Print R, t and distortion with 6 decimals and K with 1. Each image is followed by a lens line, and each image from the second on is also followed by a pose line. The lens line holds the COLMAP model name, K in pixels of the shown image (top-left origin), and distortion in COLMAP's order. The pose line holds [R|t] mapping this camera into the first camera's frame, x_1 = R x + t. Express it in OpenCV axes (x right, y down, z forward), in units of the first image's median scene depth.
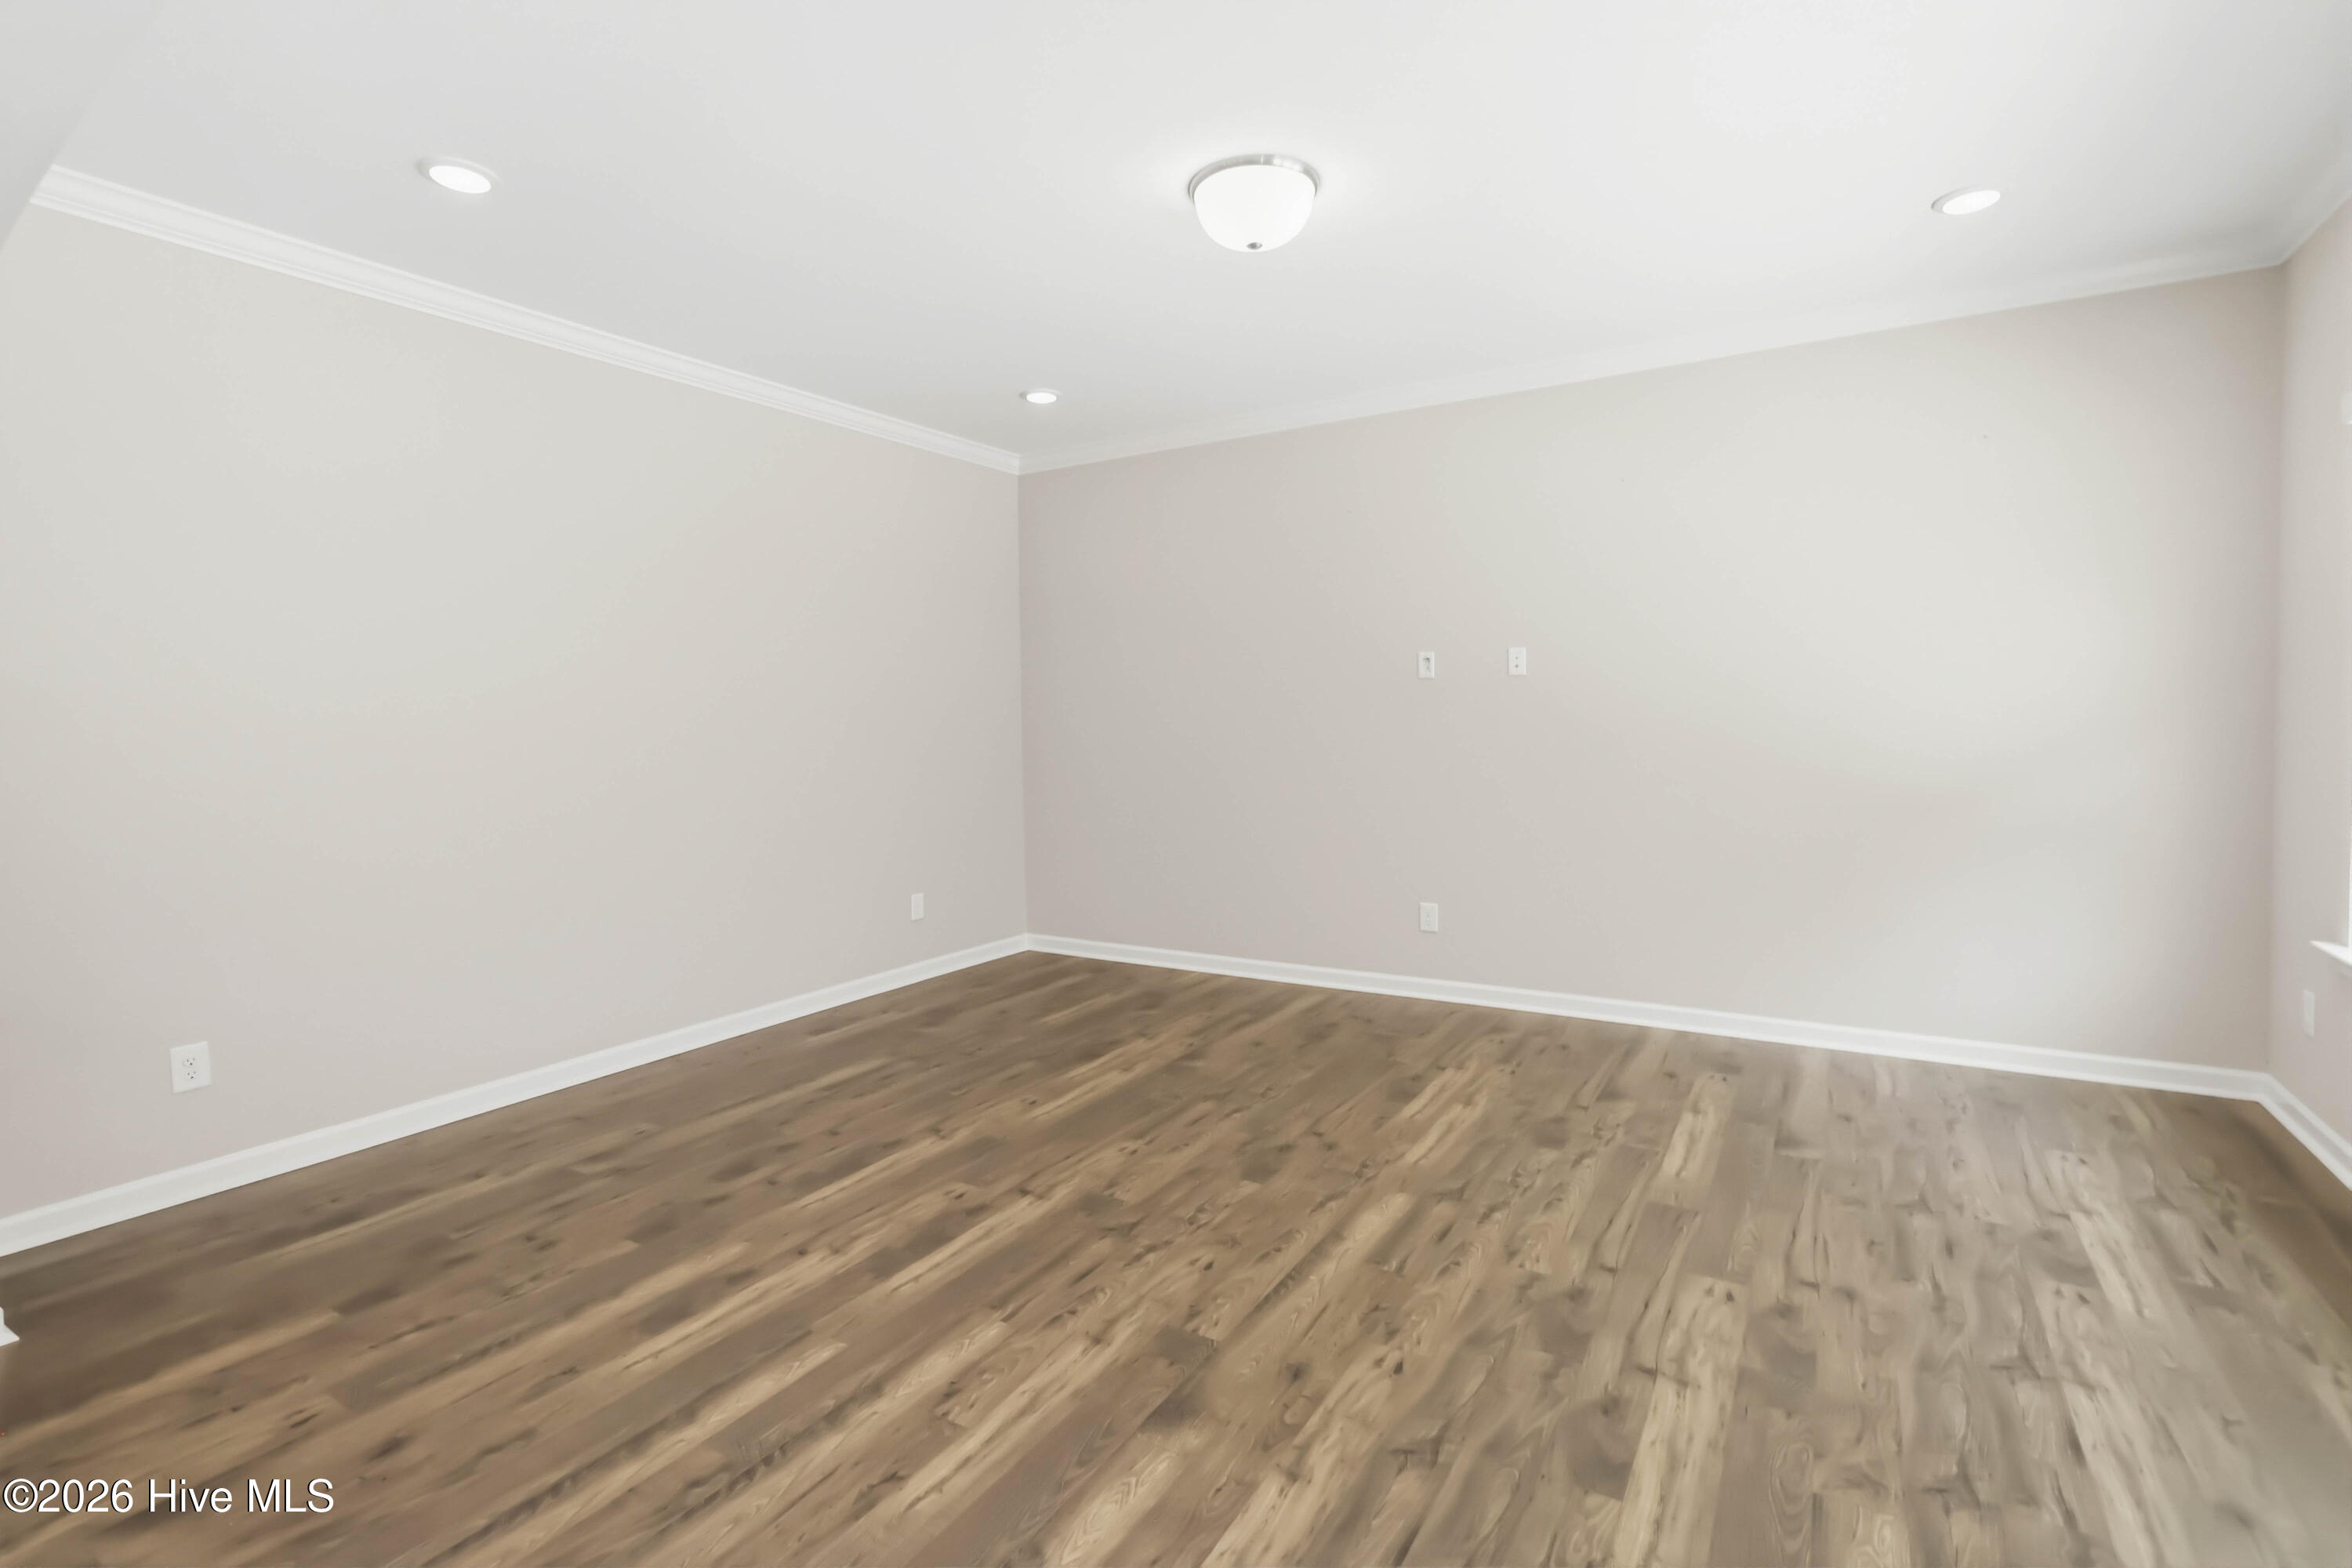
lens RADIAL K [[1109.5, 0, 1177.0], [0, 1109.5, 738.7], [0, 0, 1]] dist [-0.009751, 0.000711]
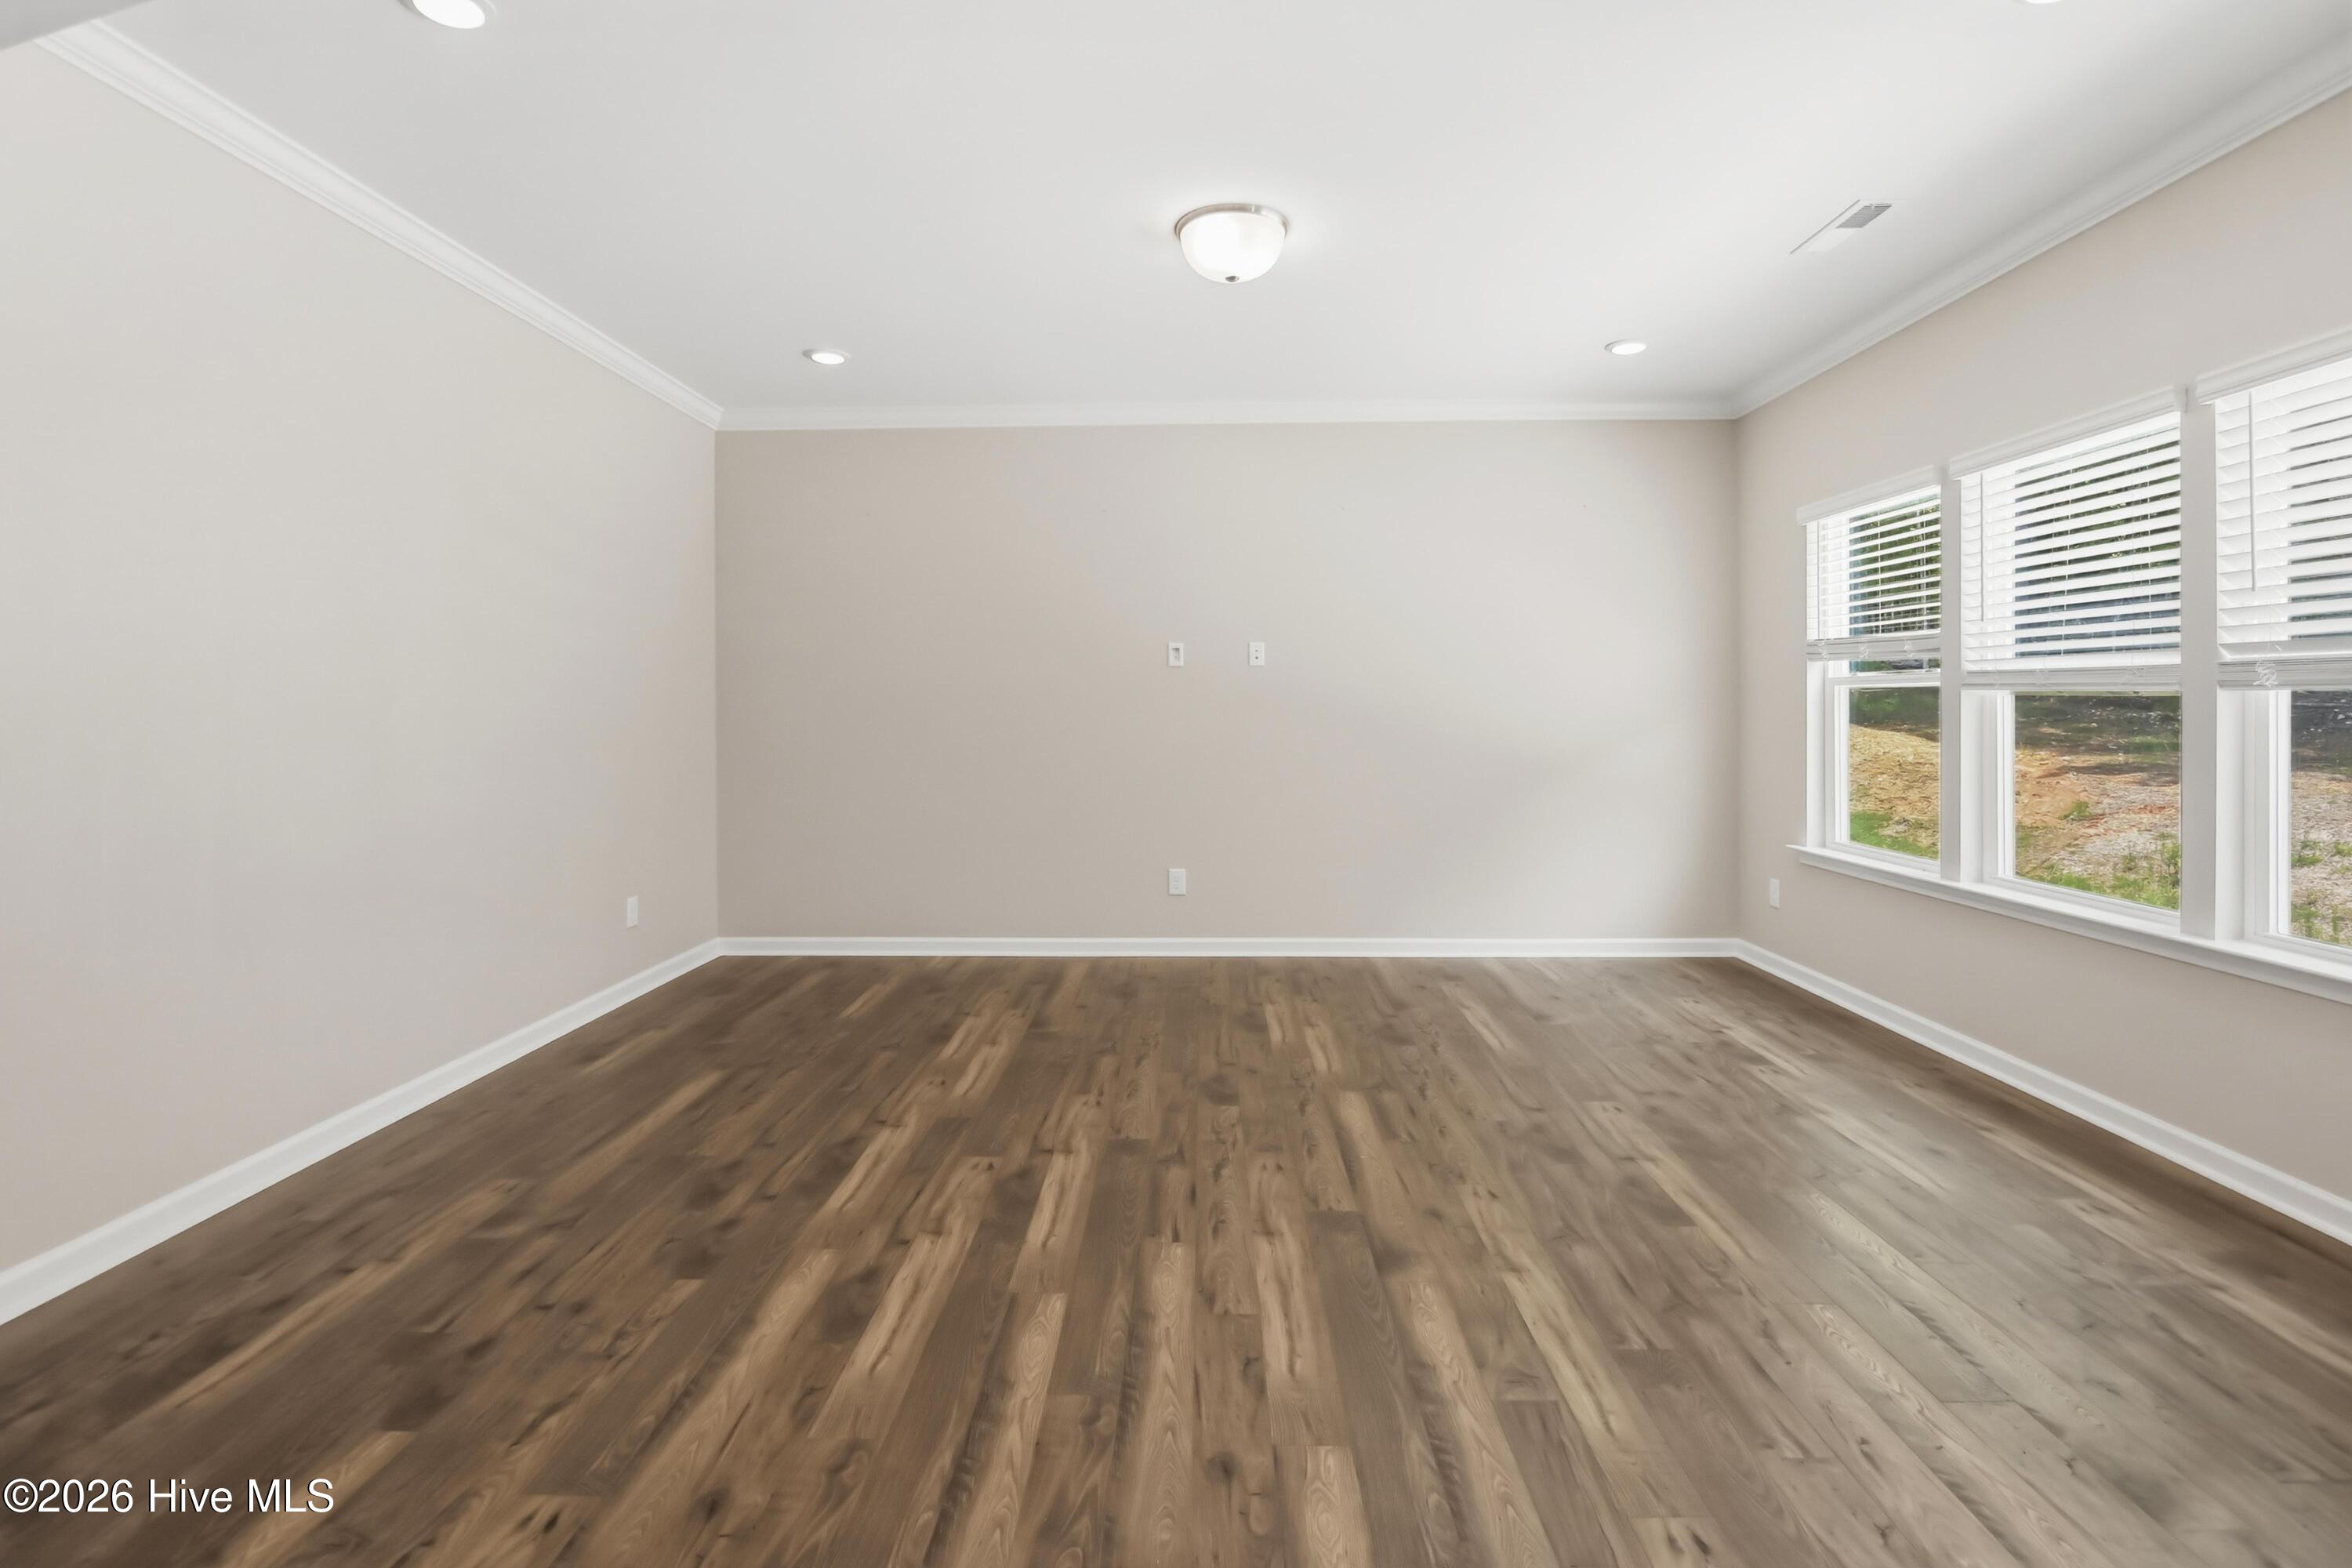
lens RADIAL K [[1135.0, 0, 1170.2], [0, 1135.0, 725.5], [0, 0, 1]] dist [-0.002317, -0.012721]
pose [[0.866963, 0.001997, 0.498368, -0.594621], [0.002696, 0.999959, -0.008696, 0.024925], [-0.498365, 0.008883, 0.866922, 0.027750]]
